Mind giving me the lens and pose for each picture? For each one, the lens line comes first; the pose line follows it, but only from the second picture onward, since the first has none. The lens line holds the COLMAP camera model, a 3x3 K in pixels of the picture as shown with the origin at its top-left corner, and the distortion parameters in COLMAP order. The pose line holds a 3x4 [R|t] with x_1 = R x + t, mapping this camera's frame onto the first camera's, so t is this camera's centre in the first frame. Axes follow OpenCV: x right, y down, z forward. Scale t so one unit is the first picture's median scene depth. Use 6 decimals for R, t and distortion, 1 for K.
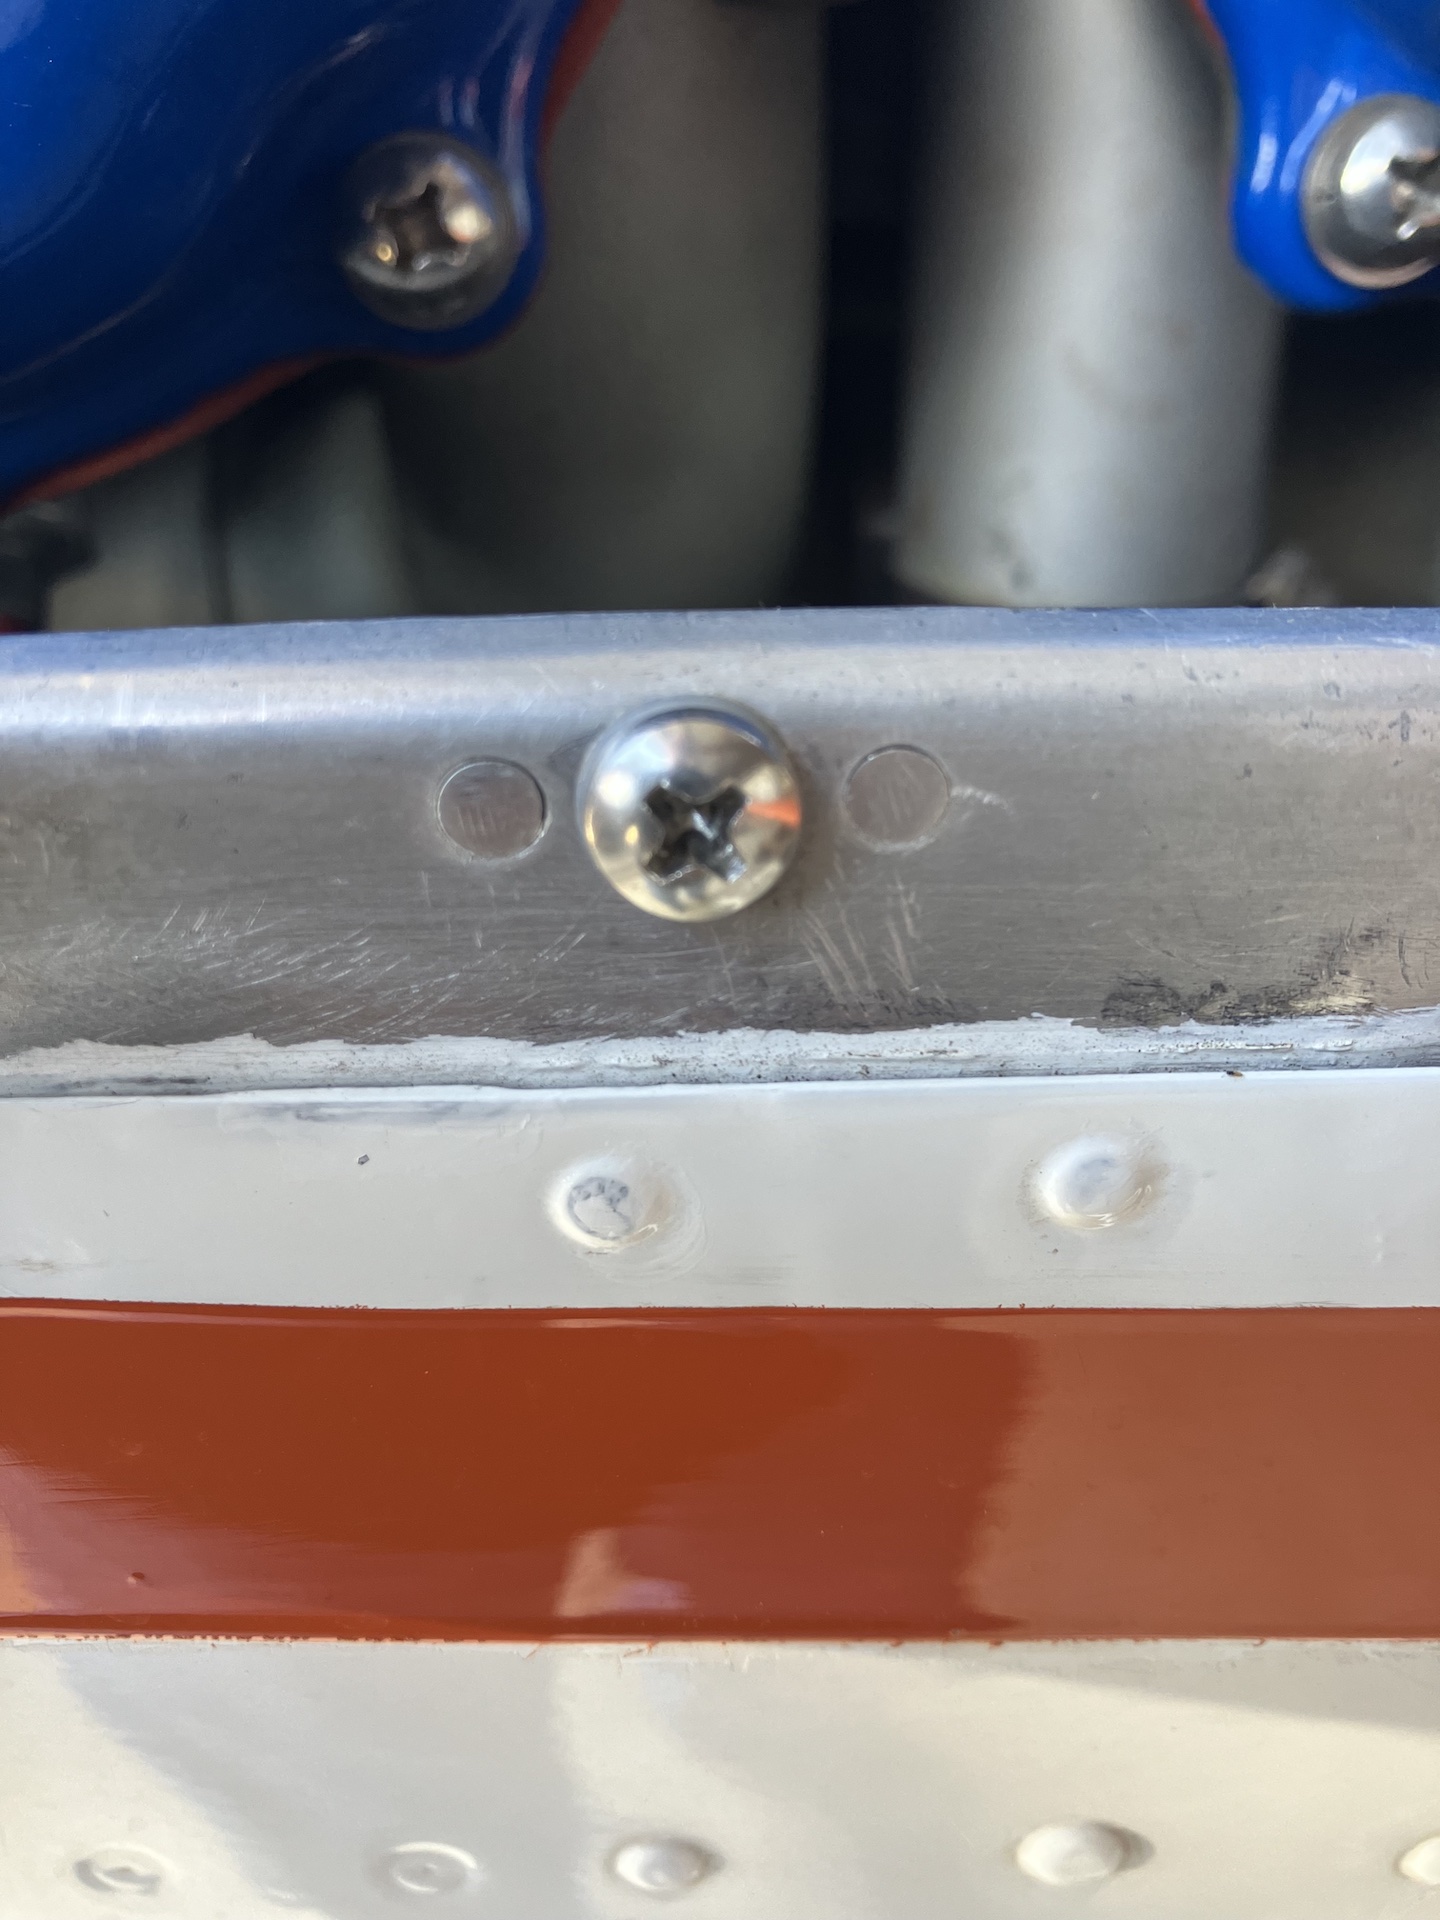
lens RADIAL K [[1647.3, 0, 717.2], [0, 1647.3, 946.9], [0, 0, 1]] dist [-0.003751, -0.014414]
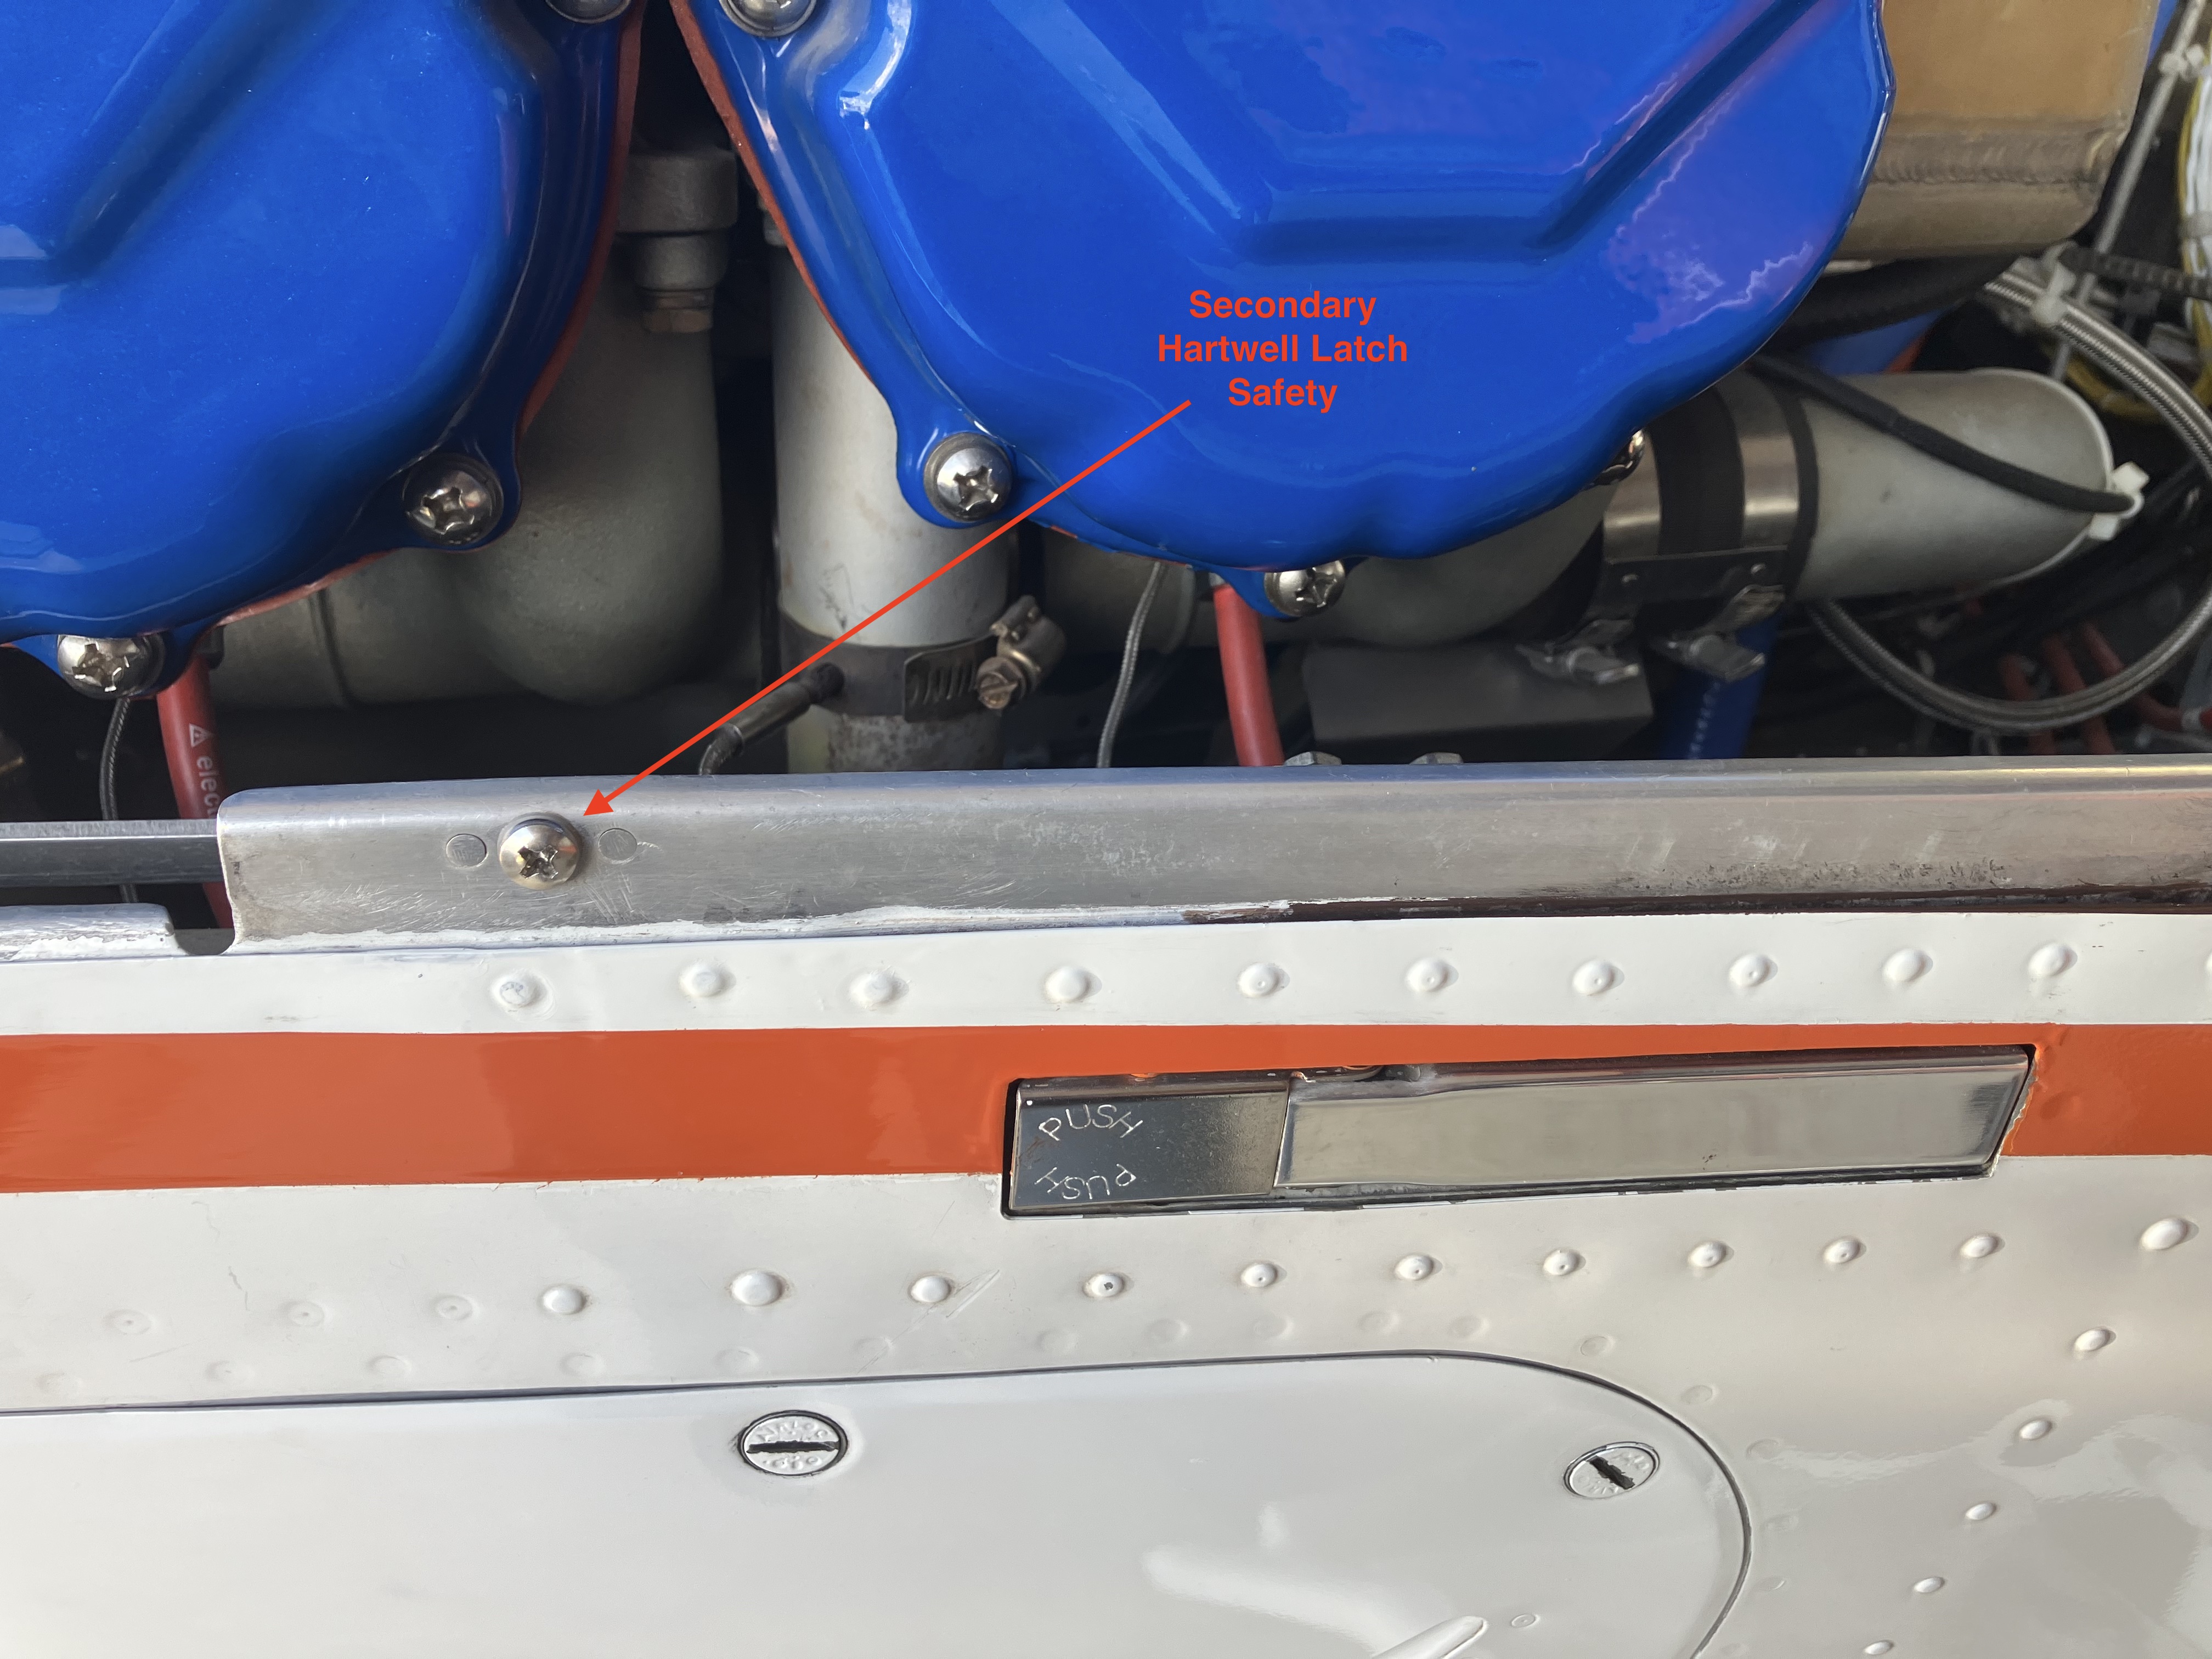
lens RADIAL K [[1897.9, 0, 1139.9], [0, 1897.9, 828.2], [0, 0, 1]] dist [-0.003751, -0.014414]
pose [[0.988594, 0.001495, 0.150599, 0.478801], [-0.007203, 0.999276, 0.037370, -0.235102], [-0.150434, -0.038028, 0.987888, -2.222843]]
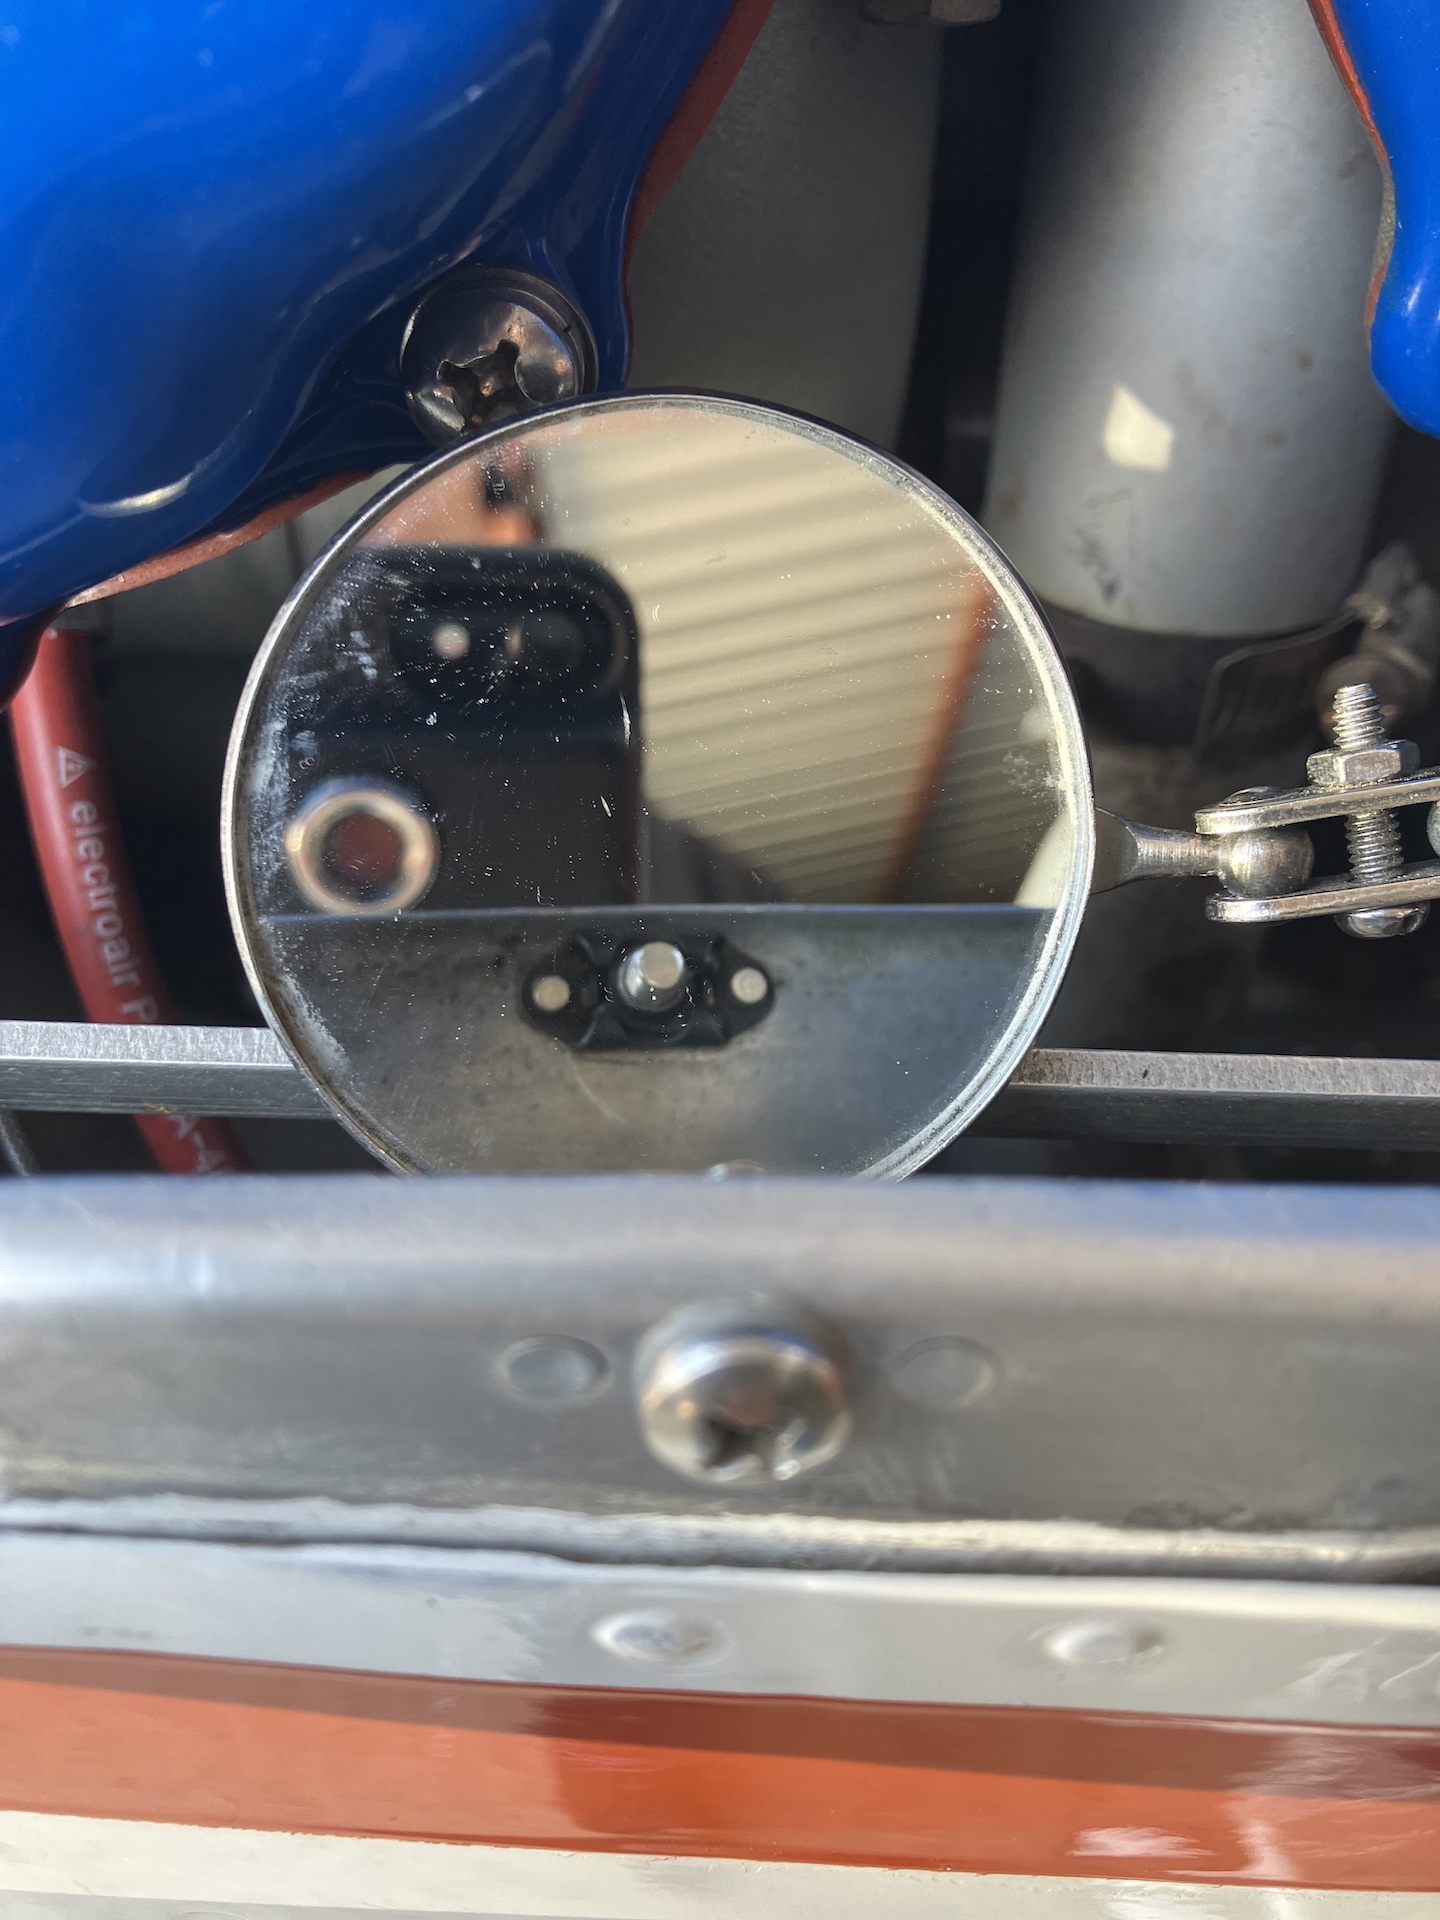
lens RADIAL K [[1647.3, 0, 725.2], [0, 1647.3, 950.4], [0, 0, 1]] dist [-0.003751, -0.014414]
pose [[0.998457, 0.052429, -0.018305, -0.023282], [-0.047251, 0.975256, 0.215971, -0.537128], [0.029175, -0.214773, 0.976228, 0.038934]]
